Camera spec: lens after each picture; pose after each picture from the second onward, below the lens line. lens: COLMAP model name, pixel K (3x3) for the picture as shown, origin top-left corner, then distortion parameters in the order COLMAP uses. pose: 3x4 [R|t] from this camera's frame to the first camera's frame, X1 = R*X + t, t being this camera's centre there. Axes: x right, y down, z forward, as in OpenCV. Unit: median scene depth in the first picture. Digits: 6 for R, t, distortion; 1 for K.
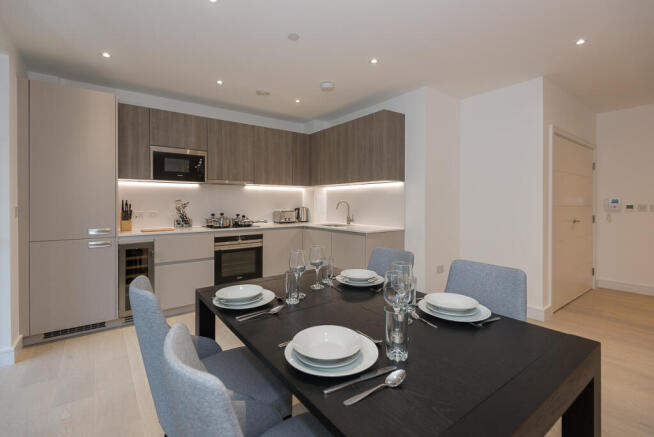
lens RADIAL K [[301.7, 0, 329.4], [0, 301.7, 205.8], [0, 0, 1]] dist [-0.000401, -0.000264]
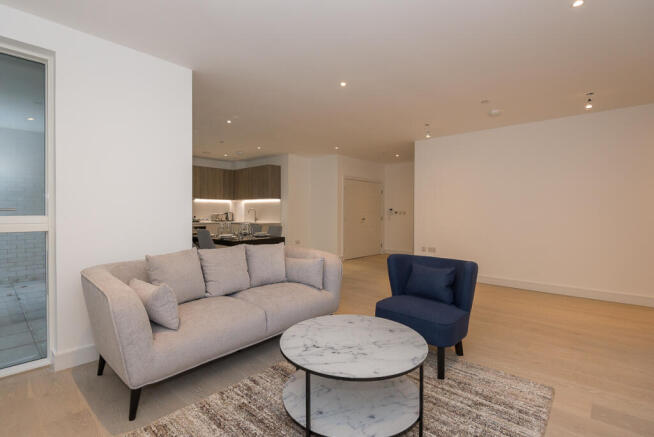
lens RADIAL K [[312.6, 0, 327.0], [0, 312.6, 218.5], [0, 0, 1]] dist [-0.047064, -0.000040]
pose [[0.981351, 0.000681, 0.192226, 0.143866], [-0.002679, 0.999945, 0.010131, 0.026497], [-0.192208, -0.010456, 0.981298, -1.056968]]
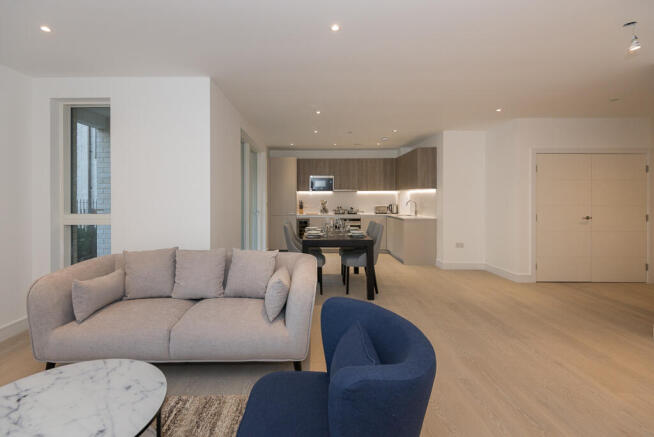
lens RADIAL K [[303.4, 0, 297.4], [0, 303.4, 201.8], [0, 0, 1]] dist [0.000483, -0.000434]
pose [[0.771973, 0.005884, -0.635628, 0.671426], [-0.004749, 0.999983, 0.003489, -0.012650], [0.635638, 0.000325, 0.771988, -0.689275]]
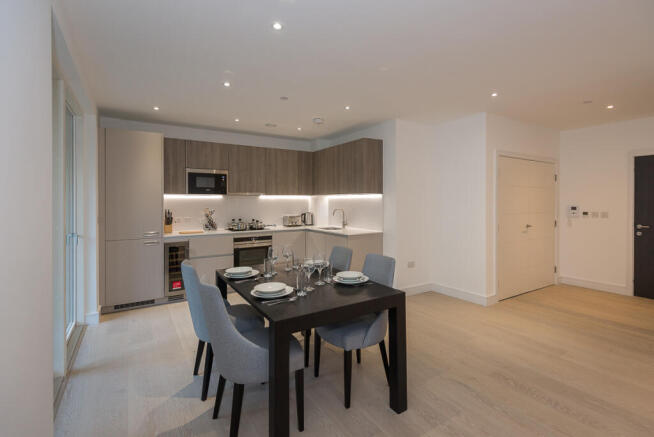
lens RADIAL K [[315.8, 0, 338.8], [0, 315.8, 203.2], [0, 0, 1]] dist [0.000780, 0.000176]
pose [[0.997483, -0.002488, -0.070865, 0.152579], [0.002250, 0.999992, -0.003447, -0.035979], [0.070873, 0.003279, 0.997480, -0.294713]]
